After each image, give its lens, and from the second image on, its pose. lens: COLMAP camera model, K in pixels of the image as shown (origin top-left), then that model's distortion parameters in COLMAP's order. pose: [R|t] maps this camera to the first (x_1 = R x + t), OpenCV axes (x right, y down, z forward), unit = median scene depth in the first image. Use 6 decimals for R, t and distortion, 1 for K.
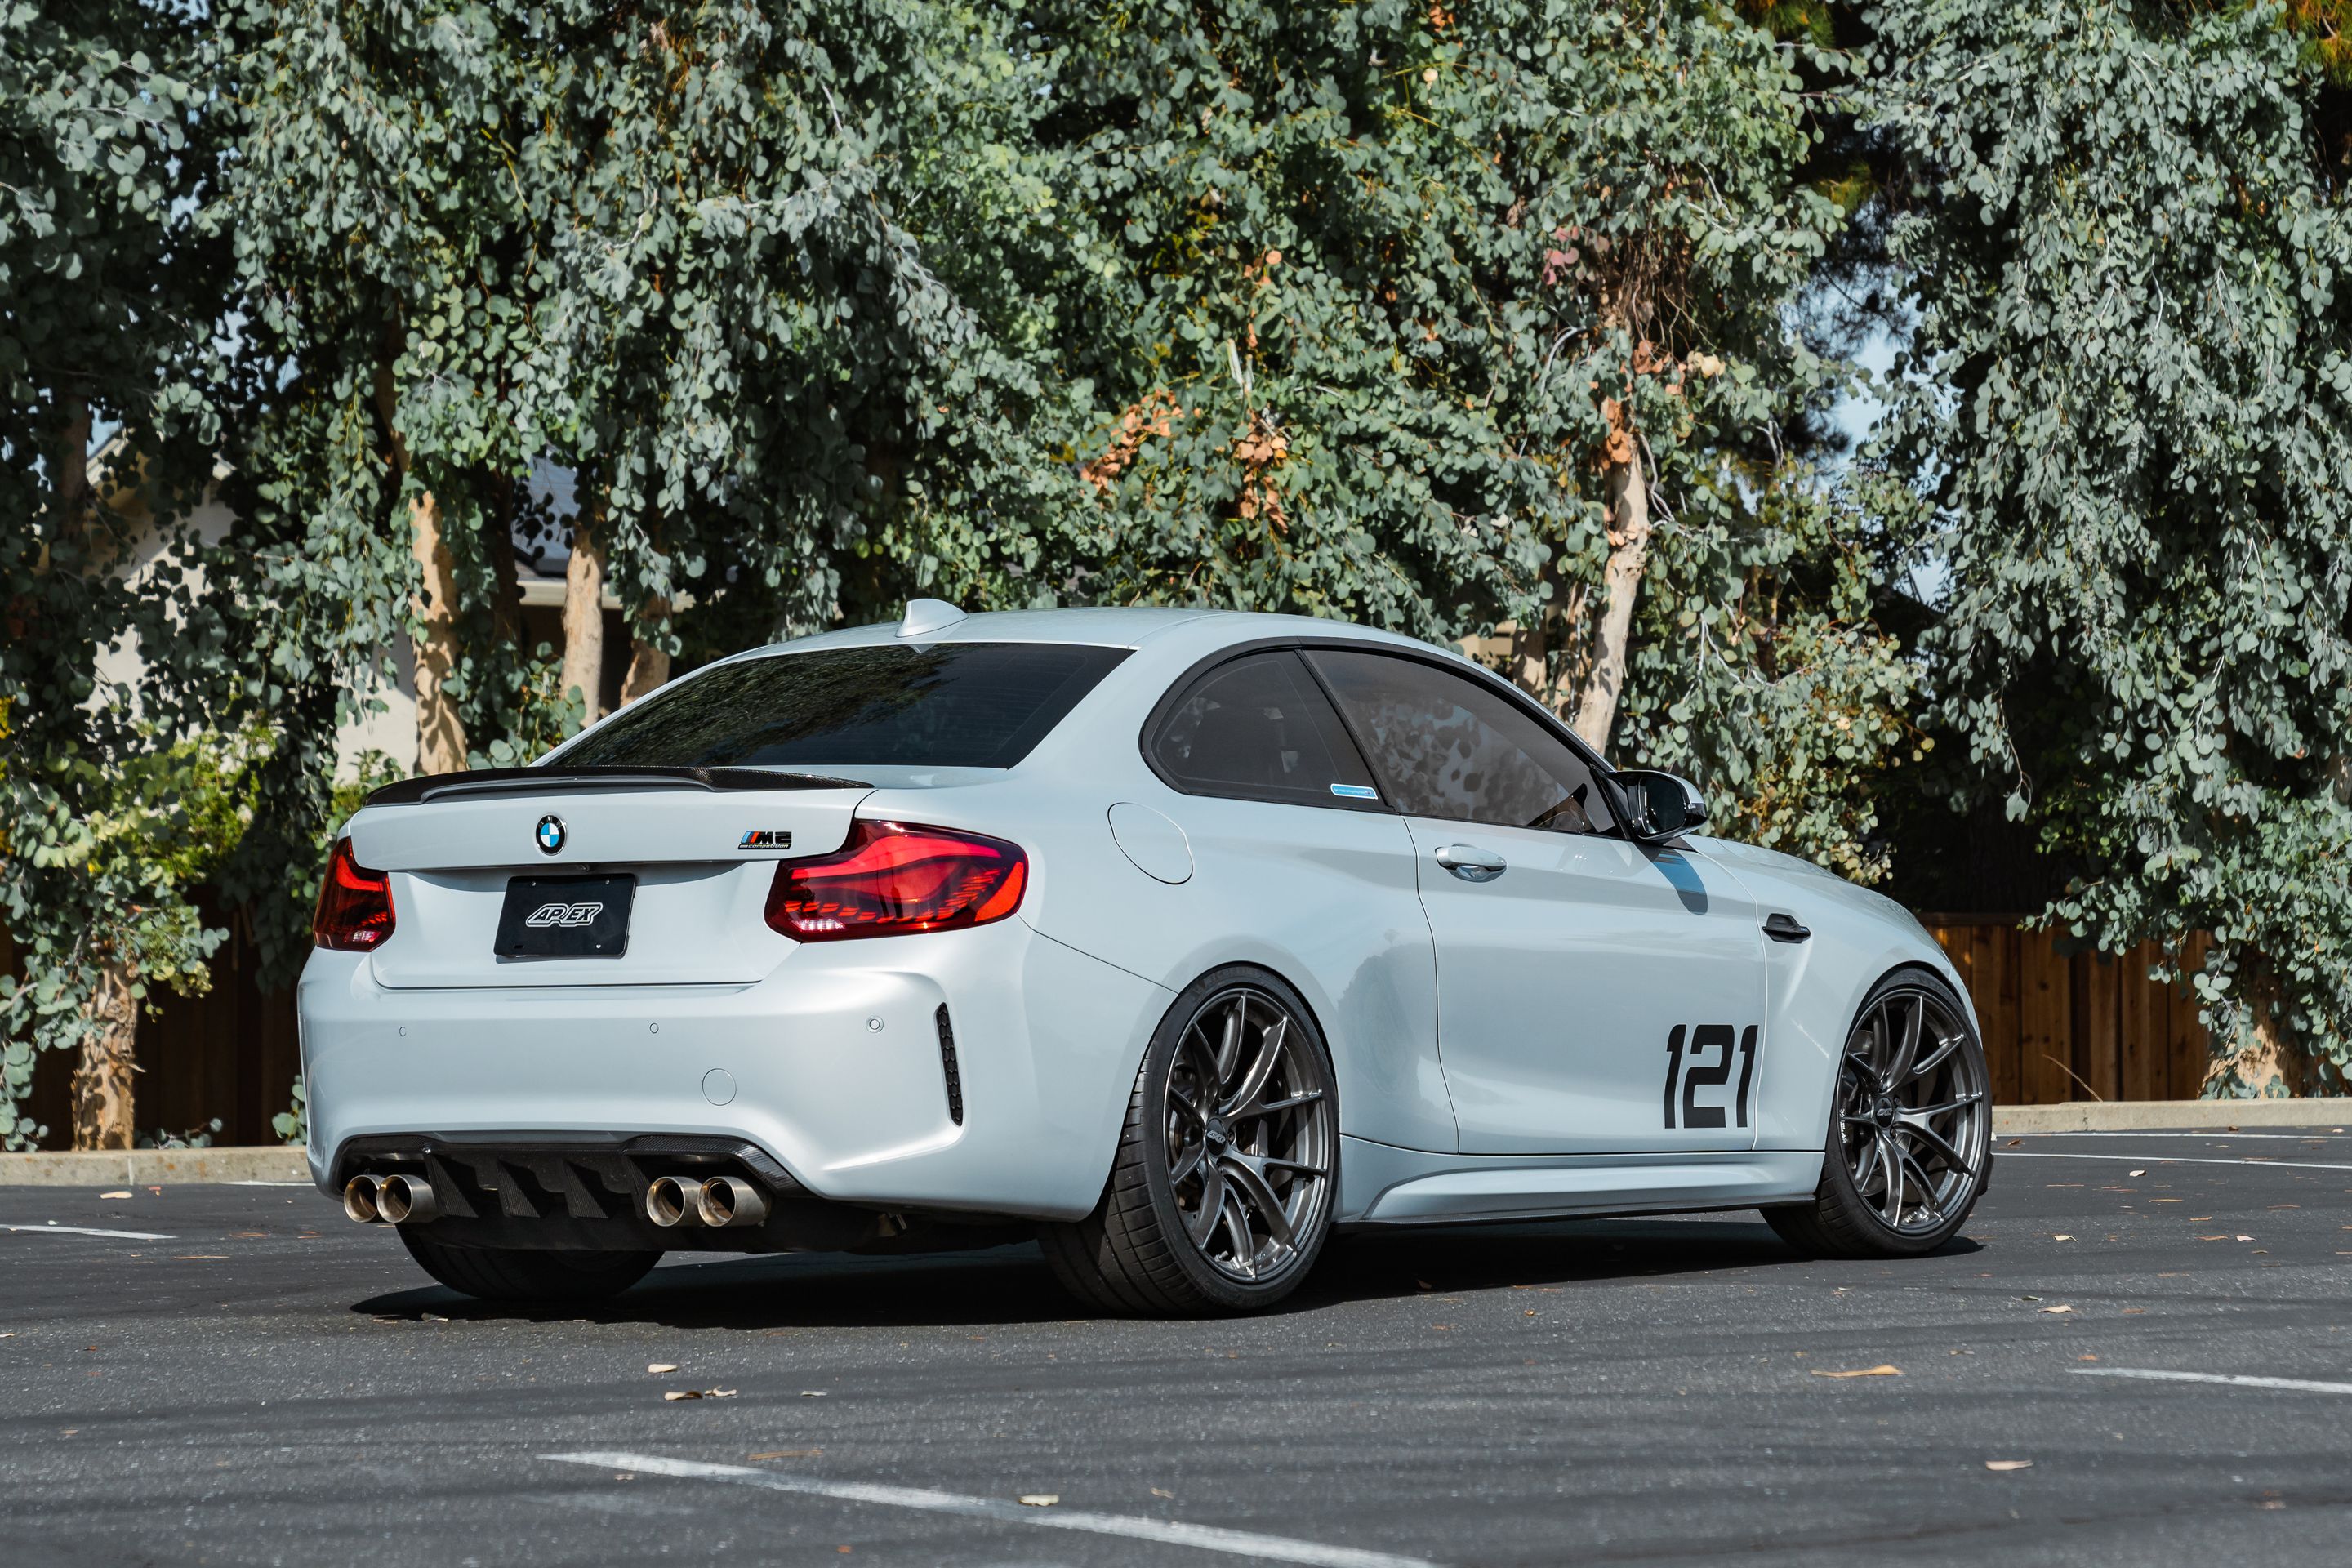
lens RADIAL K [[6053.4, 0, 1415.6], [0, 6053.4, 669.5], [0, 0, 1]] dist [0.037230, -0.069705]
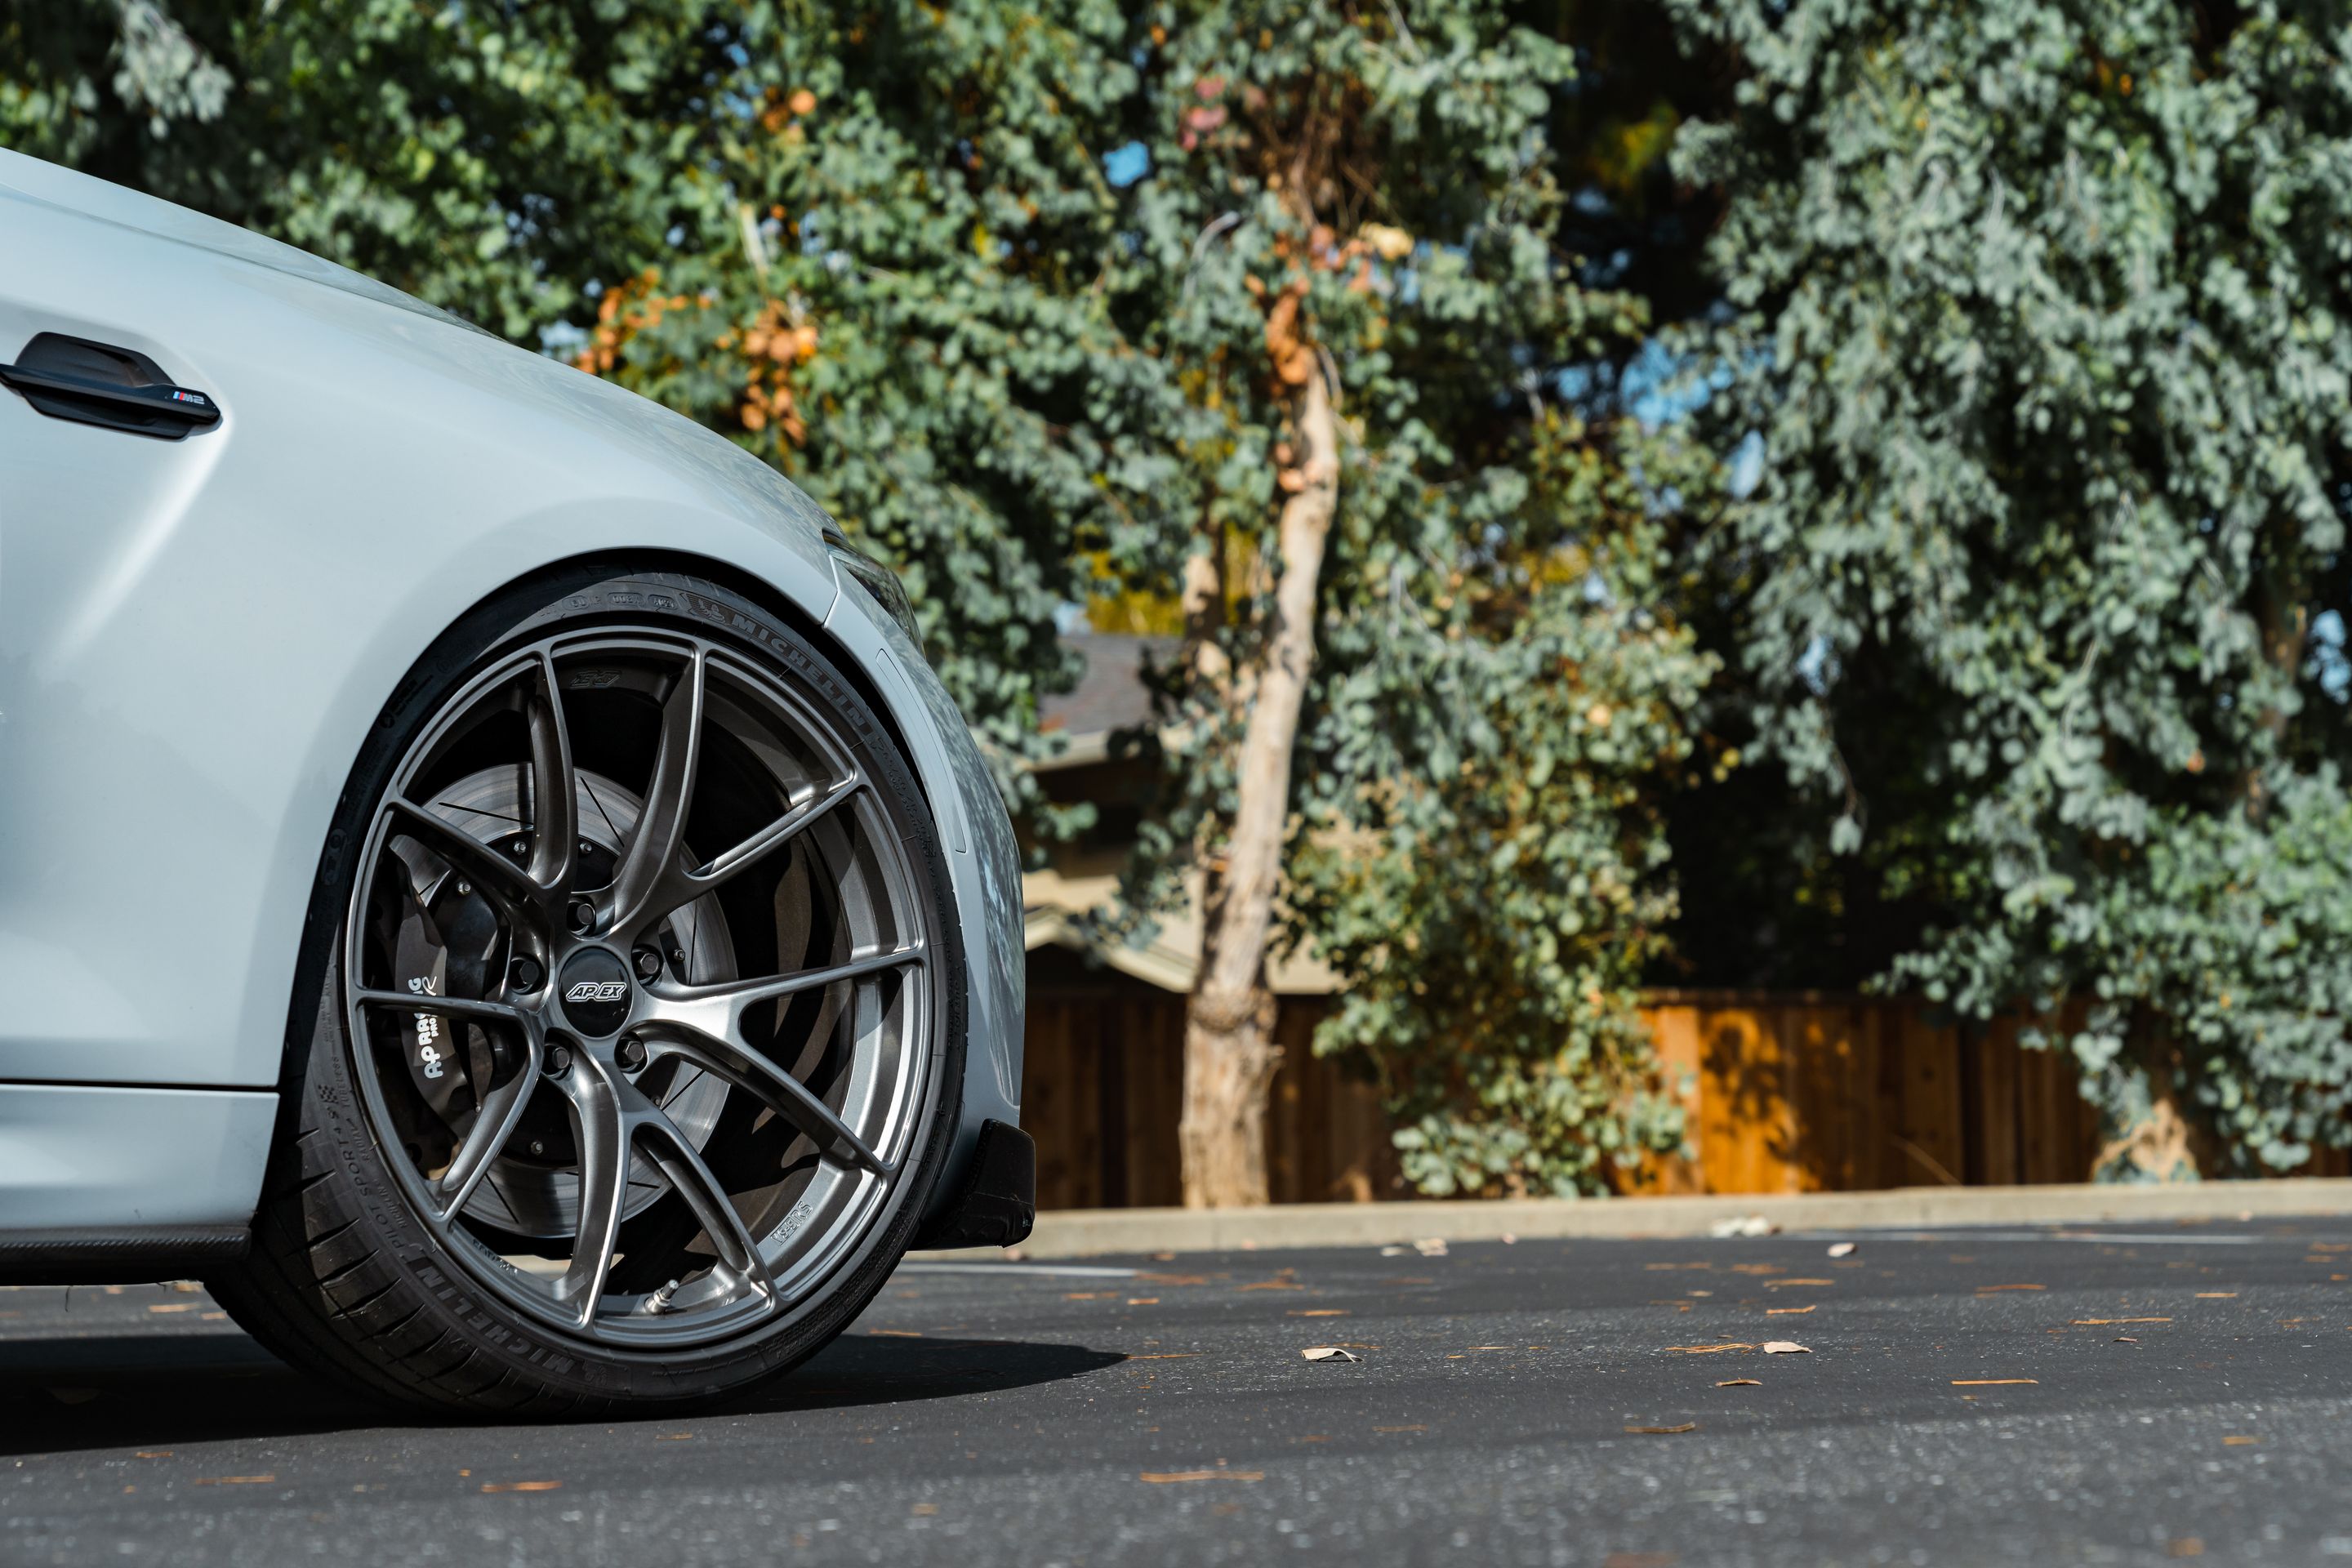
lens RADIAL K [[4629.5, 0, 1185.1], [0, 4629.5, 793.0], [0, 0, 1]] dist [0.017680, 0.168717]
pose [[0.995624, -0.025428, -0.089918, 0.076083], [0.022618, 0.999228, -0.032132, 0.040177], [0.090666, 0.029958, 0.995431, 0.419444]]
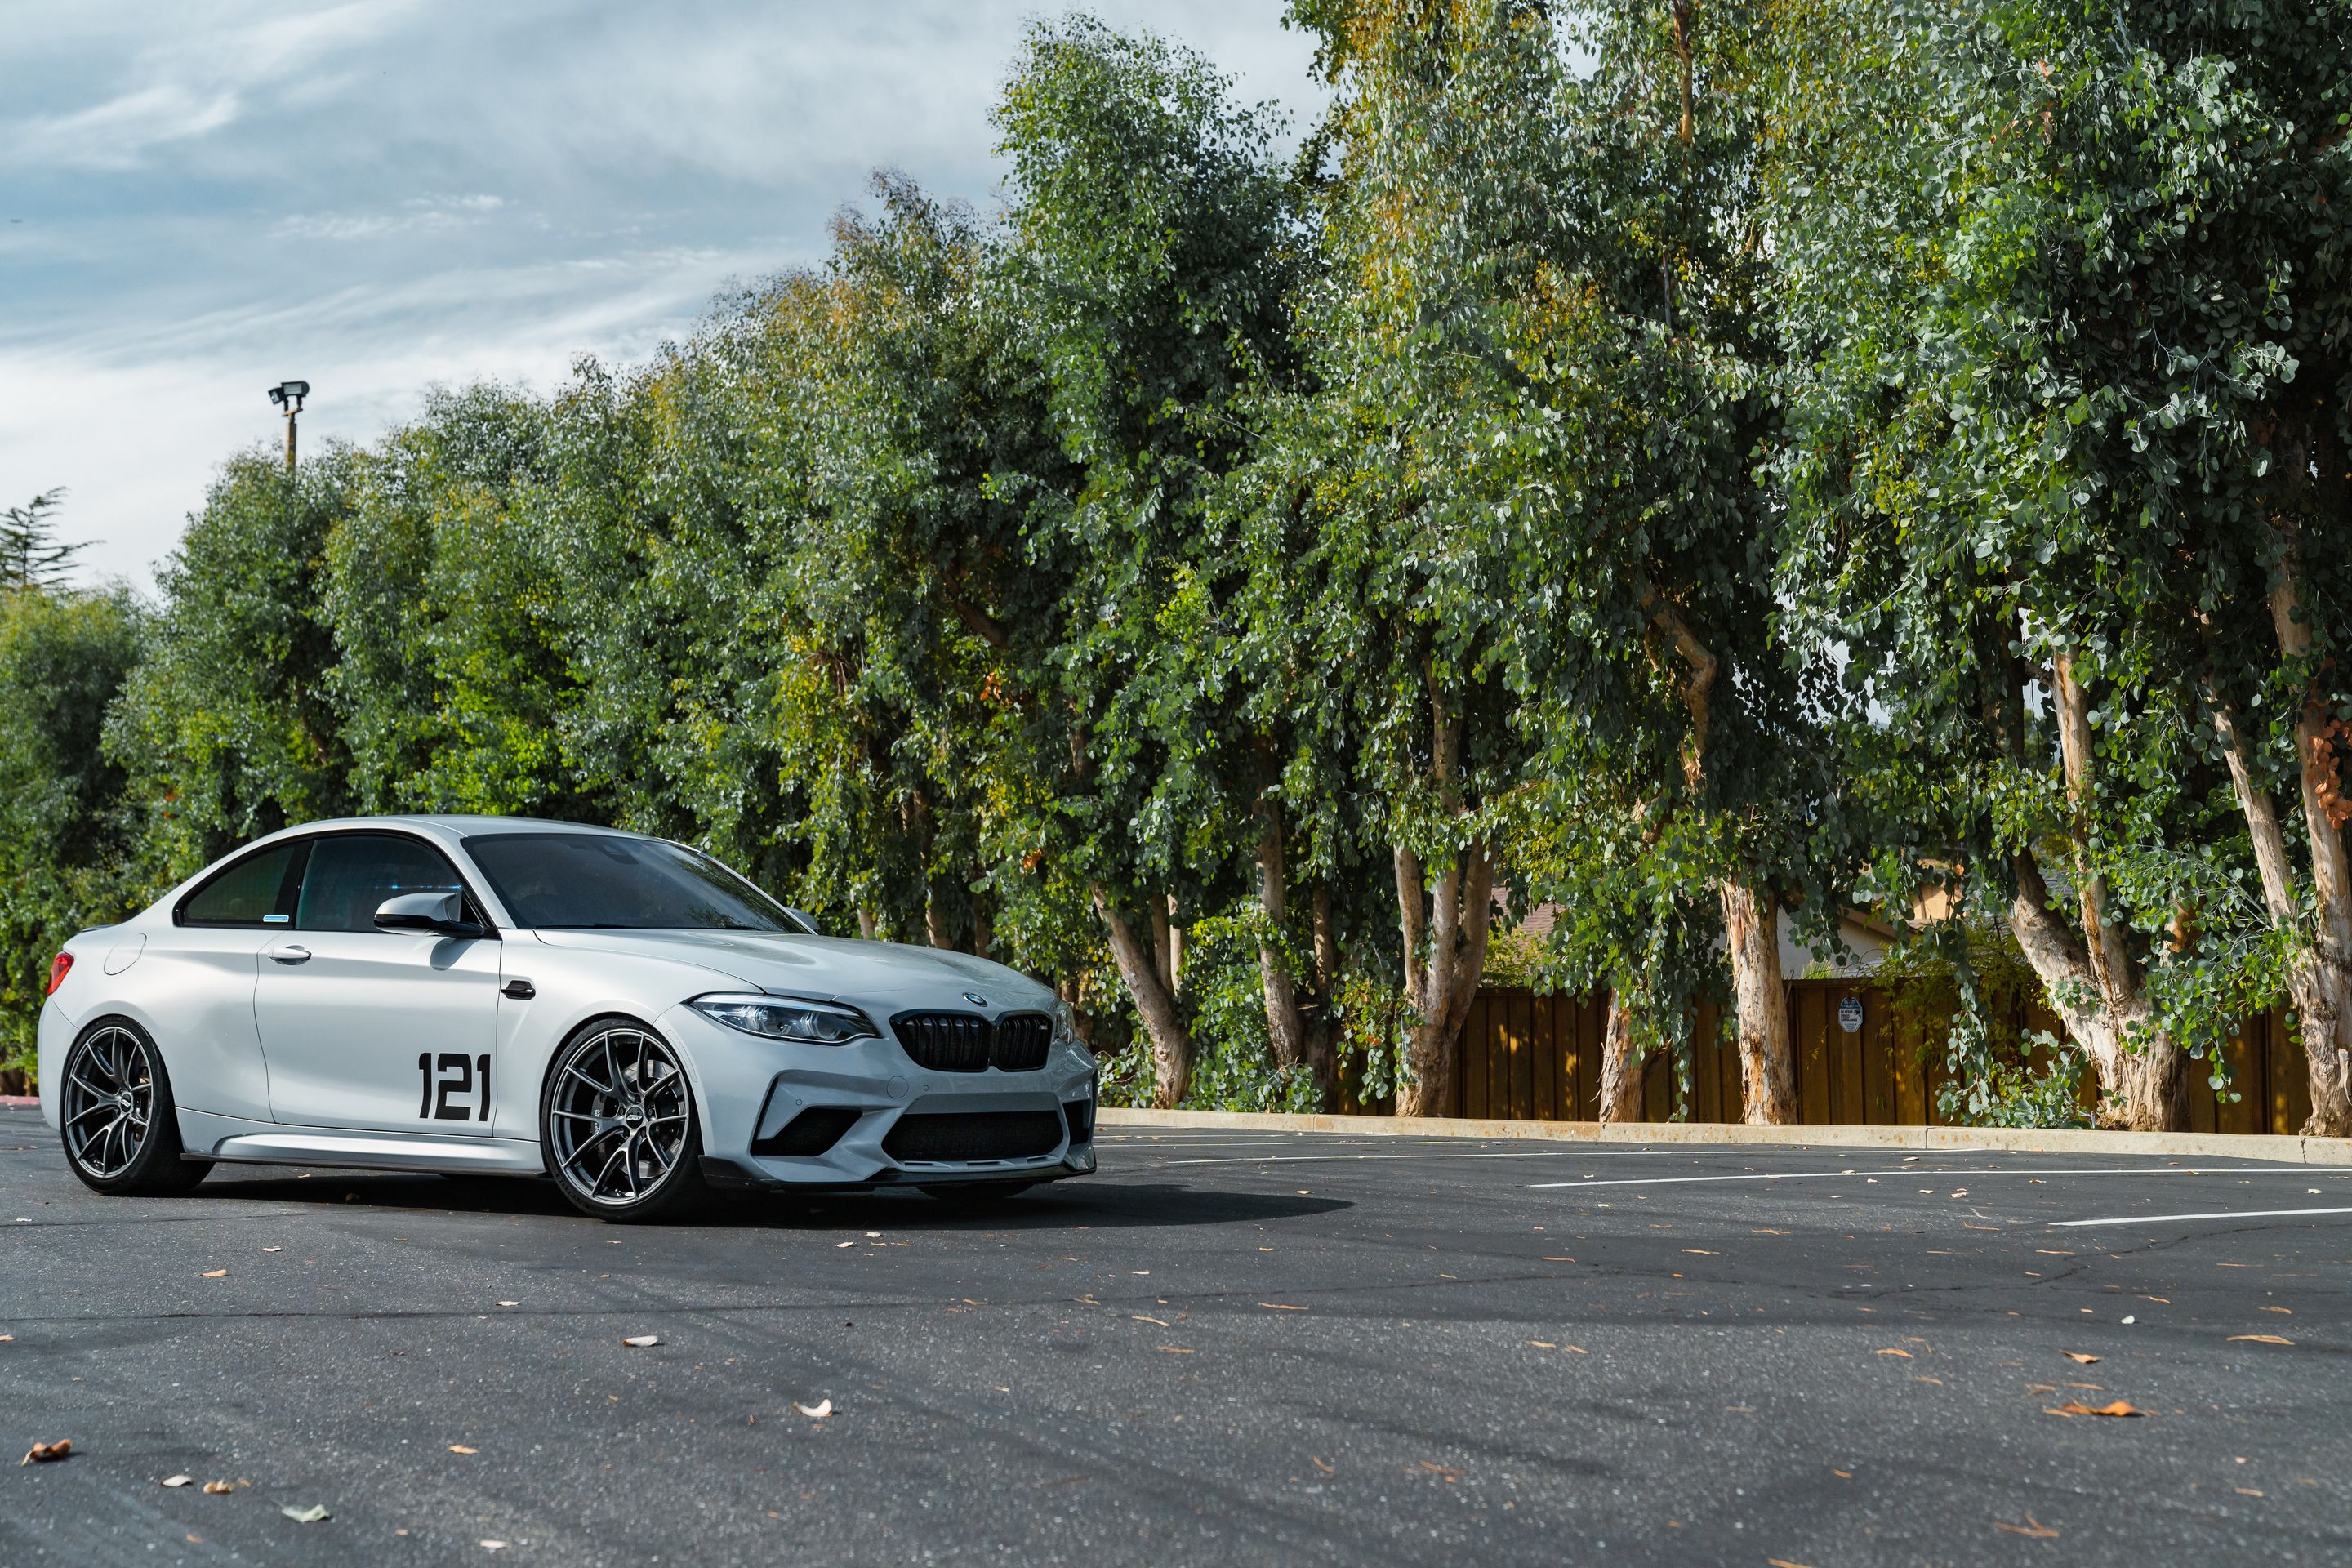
lens RADIAL K [[3341.8, 0, 1187.5], [0, 3341.8, 775.1], [0, 0, 1]] dist [-0.009310, 0.096610]
pose [[-0.104337, -0.066707, -0.992302, 0.473945], [0.054644, 0.995856, -0.072691, 0.032307], [0.993040, -0.061808, -0.100259, 0.685363]]
